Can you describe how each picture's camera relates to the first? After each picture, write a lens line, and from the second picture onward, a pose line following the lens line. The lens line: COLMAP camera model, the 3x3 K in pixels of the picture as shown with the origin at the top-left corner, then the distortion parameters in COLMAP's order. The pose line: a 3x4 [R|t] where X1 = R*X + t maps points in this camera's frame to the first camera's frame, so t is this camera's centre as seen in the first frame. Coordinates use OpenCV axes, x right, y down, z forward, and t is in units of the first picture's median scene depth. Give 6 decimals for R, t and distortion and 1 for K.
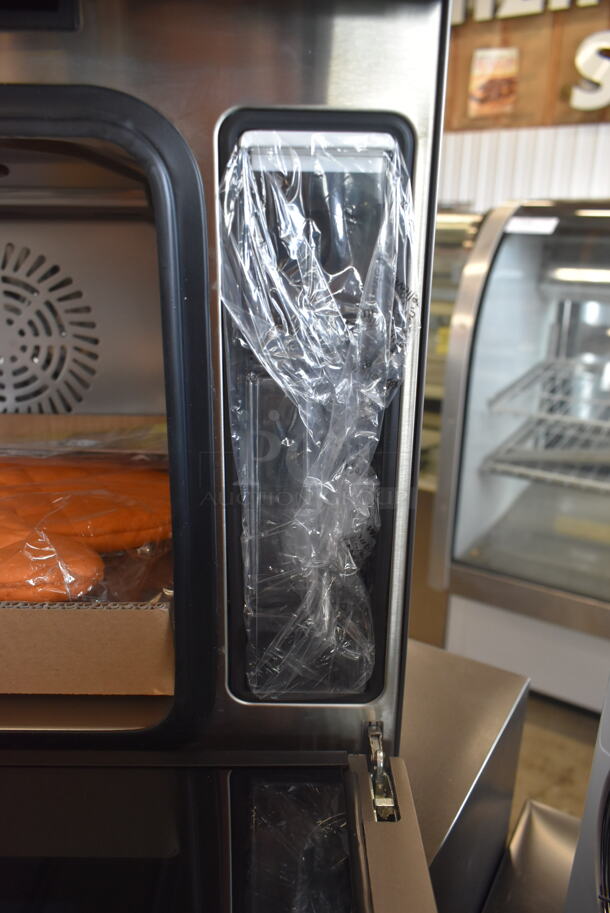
lens RADIAL K [[687.8, 0, 305.0], [0, 687.8, 456.5], [0, 0, 1]] dist [-0.001932, 0.000369]
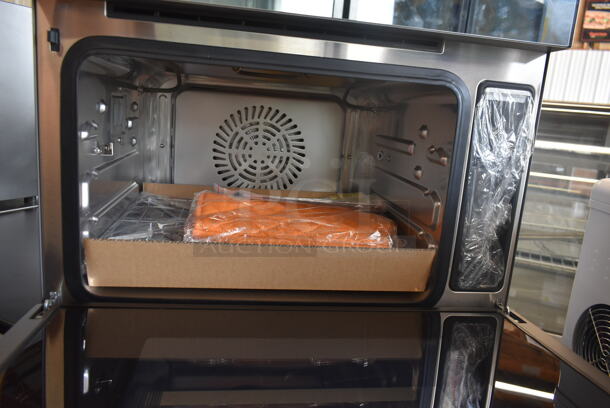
lens RADIAL K [[470.3, 0, 305.0], [0, 470.3, 204.0], [0, 0, 1]] dist [0.001988, 0.001300]
pose [[0.988733, 0.034427, 0.145678, -0.515391], [-0.021017, 0.995481, -0.092608, 0.113744], [-0.148208, 0.088503, 0.984988, -0.398199]]
